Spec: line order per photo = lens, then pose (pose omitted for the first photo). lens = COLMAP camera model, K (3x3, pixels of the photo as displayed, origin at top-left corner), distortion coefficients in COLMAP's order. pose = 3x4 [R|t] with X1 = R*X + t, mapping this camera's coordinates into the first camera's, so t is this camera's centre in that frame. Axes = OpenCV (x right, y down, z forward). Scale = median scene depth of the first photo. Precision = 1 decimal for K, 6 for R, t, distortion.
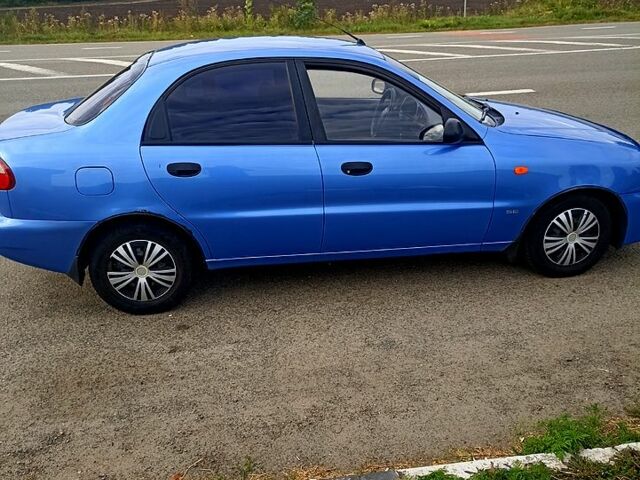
lens RADIAL K [[628.7, 0, 320.0], [0, 628.7, 240.0], [0, 0, 1]] dist [0.021438, 0.016539]
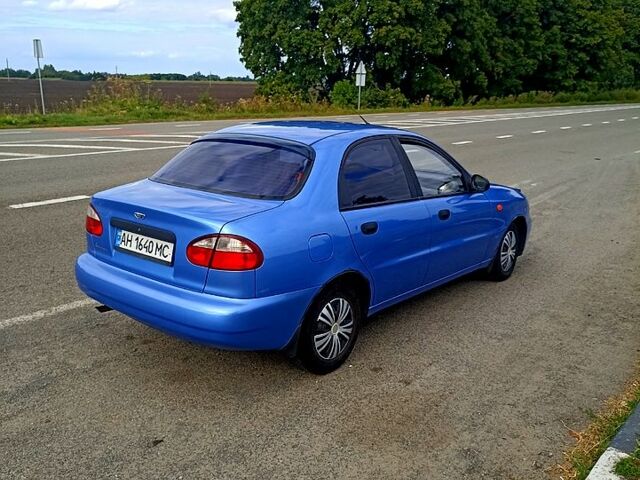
lens RADIAL K [[628.7, 0, 320.0], [0, 628.7, 240.0], [0, 0, 1]] dist [0.021438, 0.016539]
pose [[0.734603, -0.123059, 0.667244, -1.016122], [0.219905, 0.973513, -0.062560, -0.037060], [-0.641873, 0.192687, 0.742207, 0.194335]]
